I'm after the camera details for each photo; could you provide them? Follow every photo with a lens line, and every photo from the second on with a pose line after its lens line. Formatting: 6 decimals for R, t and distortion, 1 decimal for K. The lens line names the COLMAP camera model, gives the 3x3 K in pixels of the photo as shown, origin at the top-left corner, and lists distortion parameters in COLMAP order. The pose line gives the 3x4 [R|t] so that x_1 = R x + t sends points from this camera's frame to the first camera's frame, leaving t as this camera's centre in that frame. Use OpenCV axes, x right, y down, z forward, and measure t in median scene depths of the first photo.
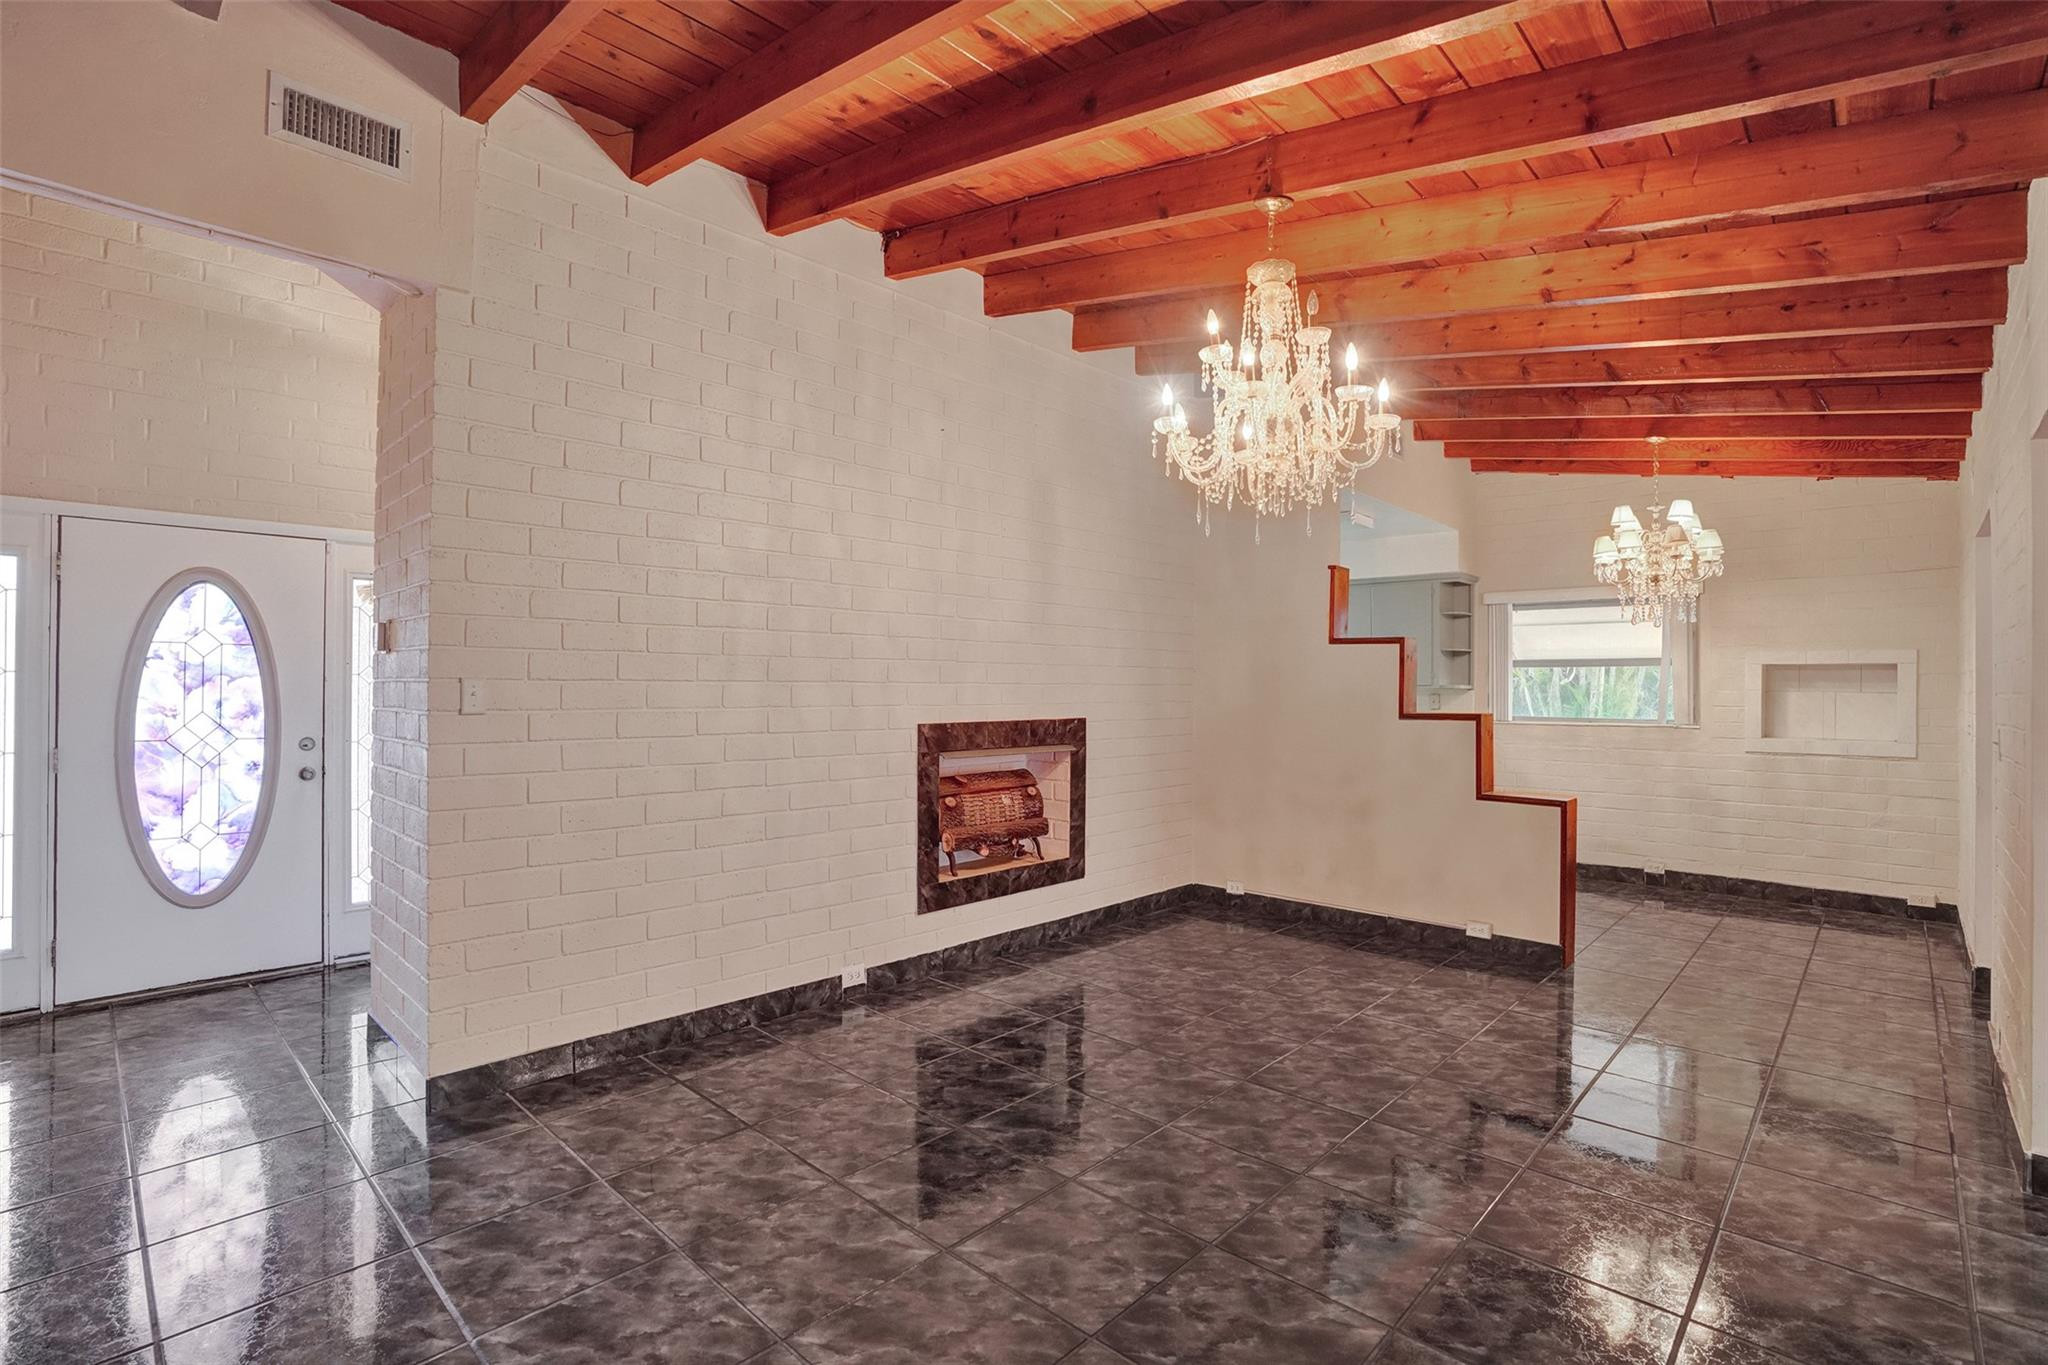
lens RADIAL K [[965.3, 0, 1031.2], [0, 965.3, 677.3], [0, 0, 1]] dist [-0.012818, 0.000817]
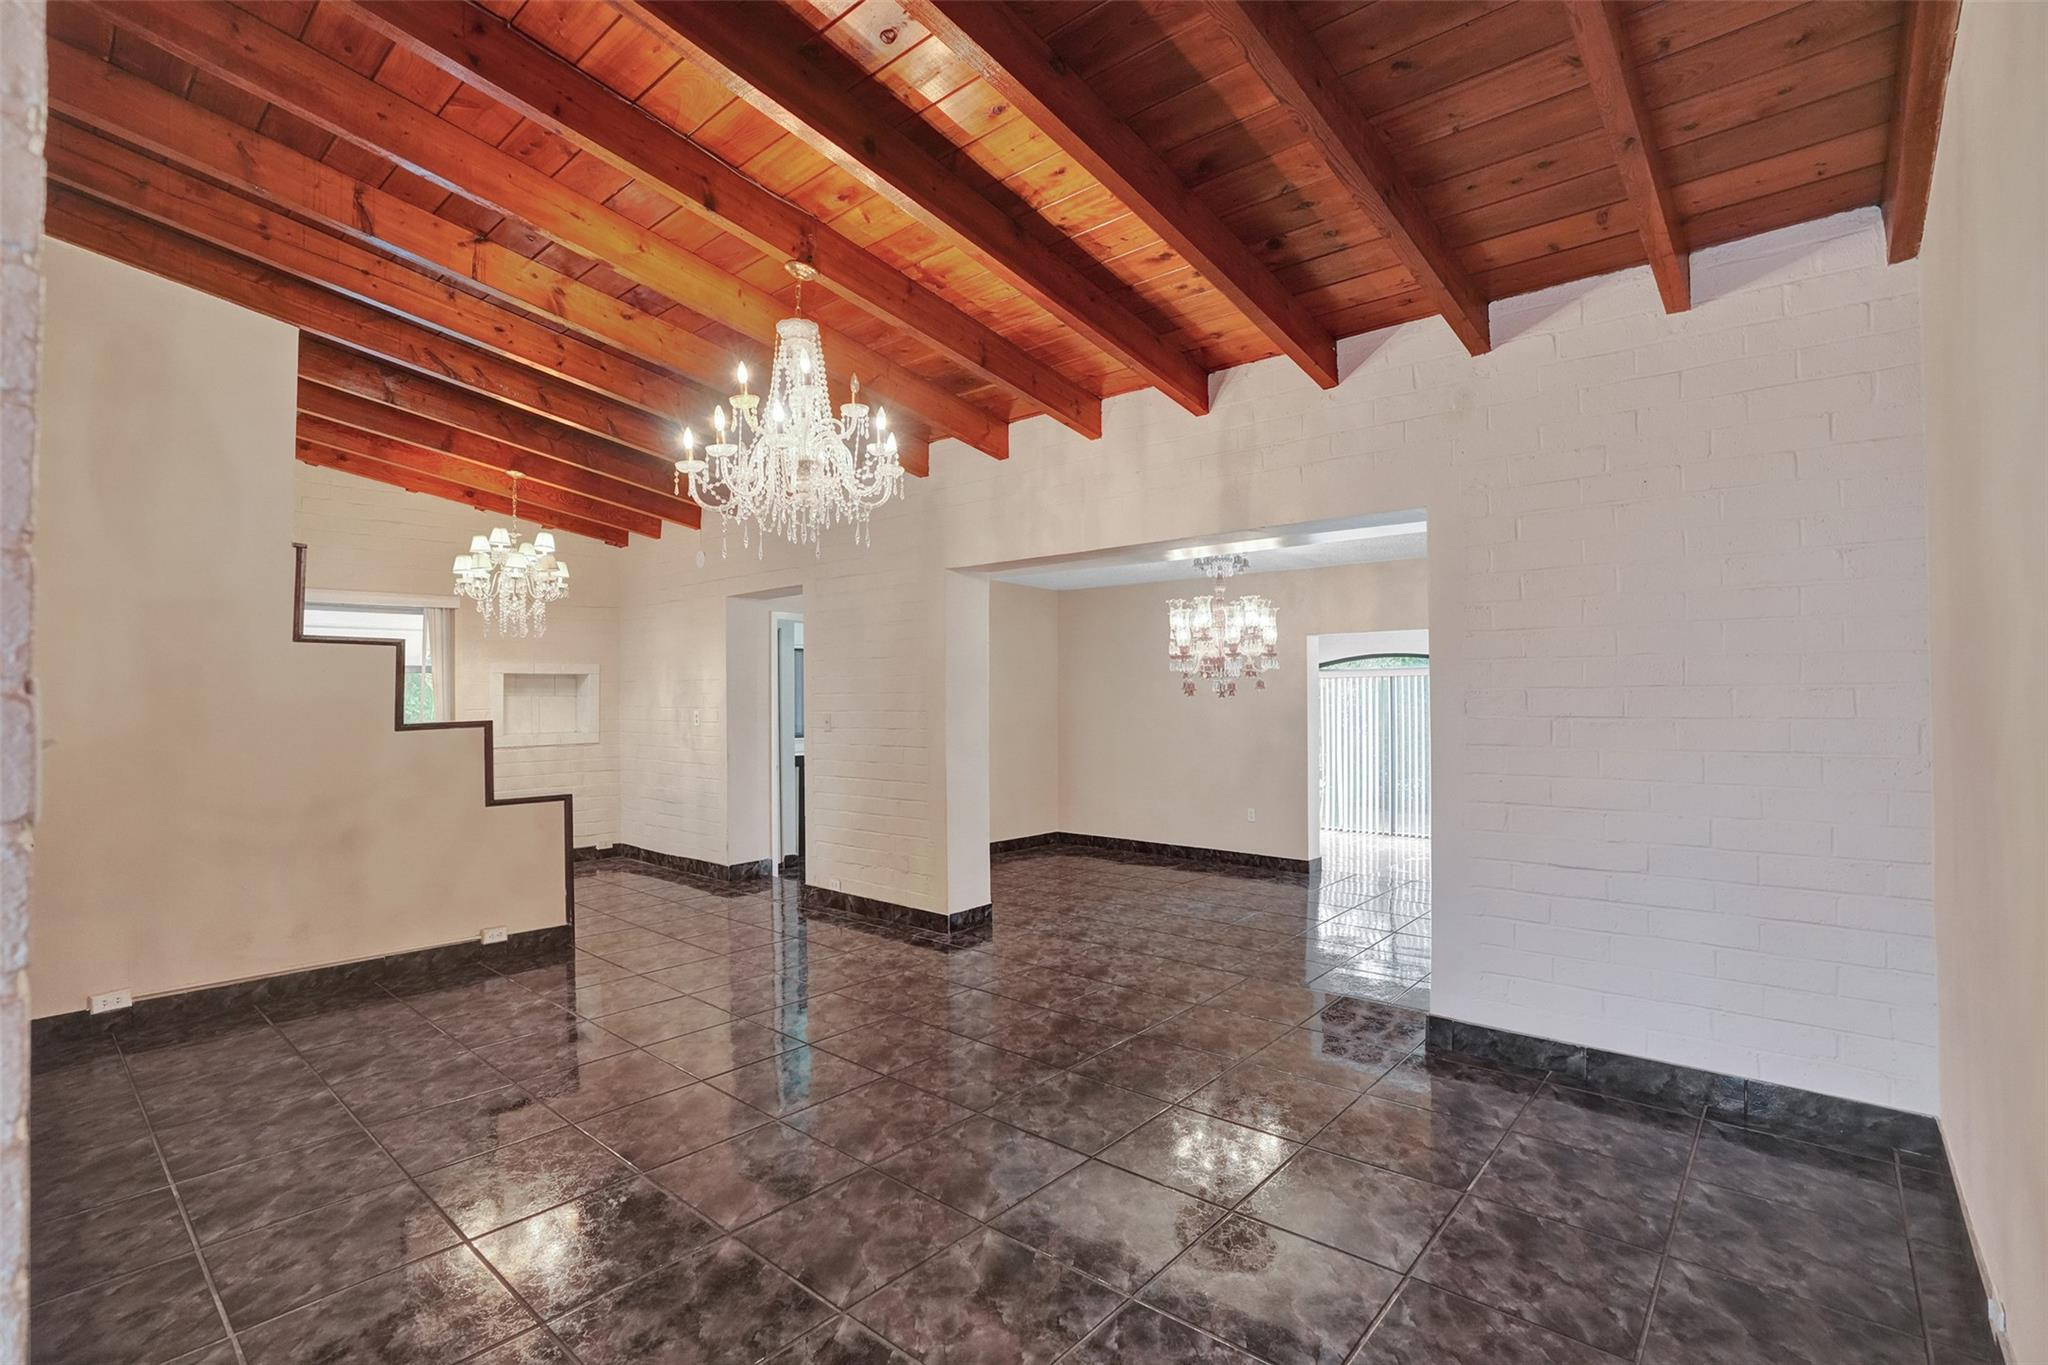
lens RADIAL K [[929.4, 0, 1061.9], [0, 929.4, 694.3], [0, 0, 1]] dist [-0.001709, 0.000108]
pose [[-0.029443, -0.008179, 0.999533, -0.520979], [-0.006258, 0.999948, 0.007998, -0.001056], [-0.999547, -0.006020, -0.029492, 0.437926]]
